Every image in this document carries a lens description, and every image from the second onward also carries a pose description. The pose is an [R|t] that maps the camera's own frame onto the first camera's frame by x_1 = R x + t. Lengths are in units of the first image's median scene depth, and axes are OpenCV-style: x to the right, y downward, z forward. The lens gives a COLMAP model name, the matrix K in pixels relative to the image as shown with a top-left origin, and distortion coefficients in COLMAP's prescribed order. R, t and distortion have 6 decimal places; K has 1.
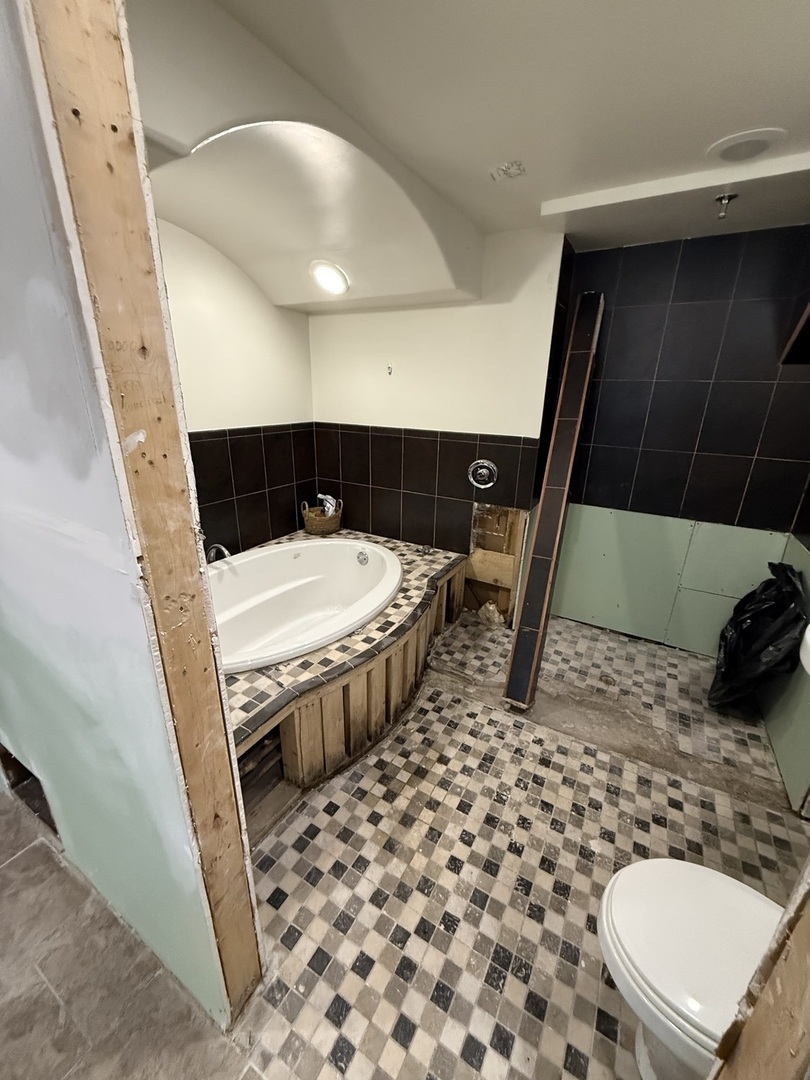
lens RADIAL K [[429.4, 0, 405.7], [0, 429.4, 538.0], [0, 0, 1]] dist [-0.001159, 0.000343]
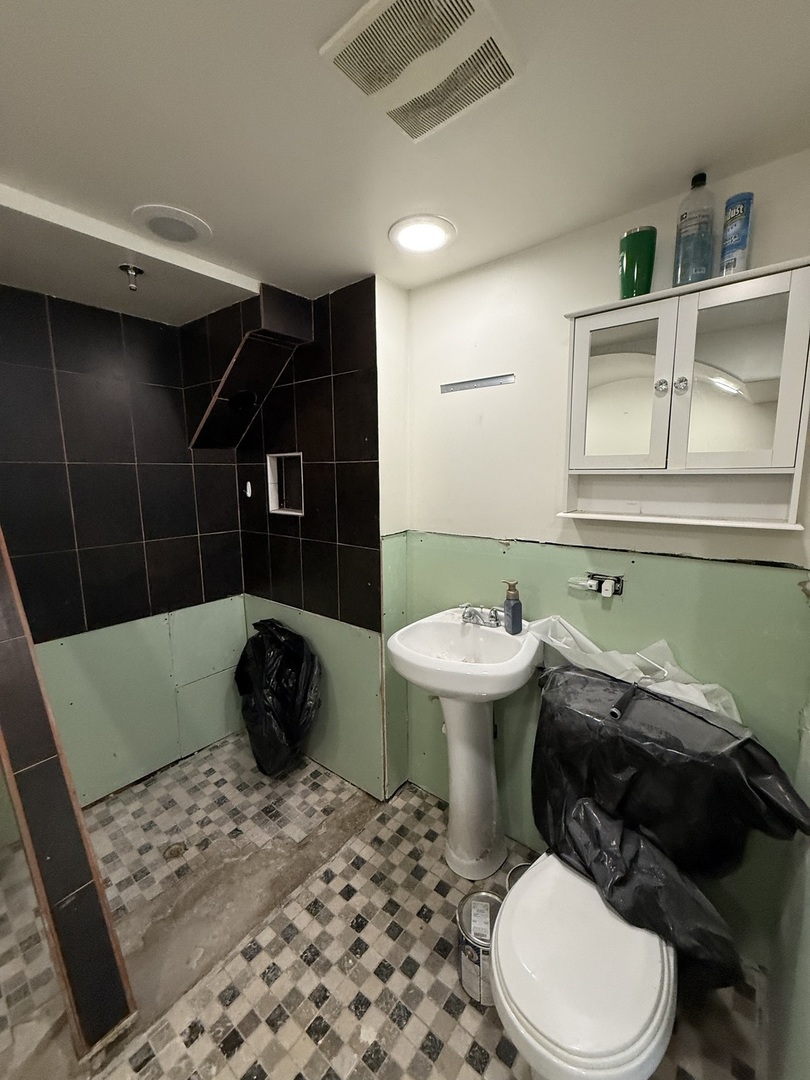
lens RADIAL K [[429.4, 0, 405.9], [0, 429.4, 537.6], [0, 0, 1]] dist [-0.001159, 0.000343]
pose [[0.149883, -0.169115, 0.974133, -0.112495], [0.341869, 0.933354, 0.109434, -0.135933], [-0.927718, 0.316624, 0.197709, 0.374642]]
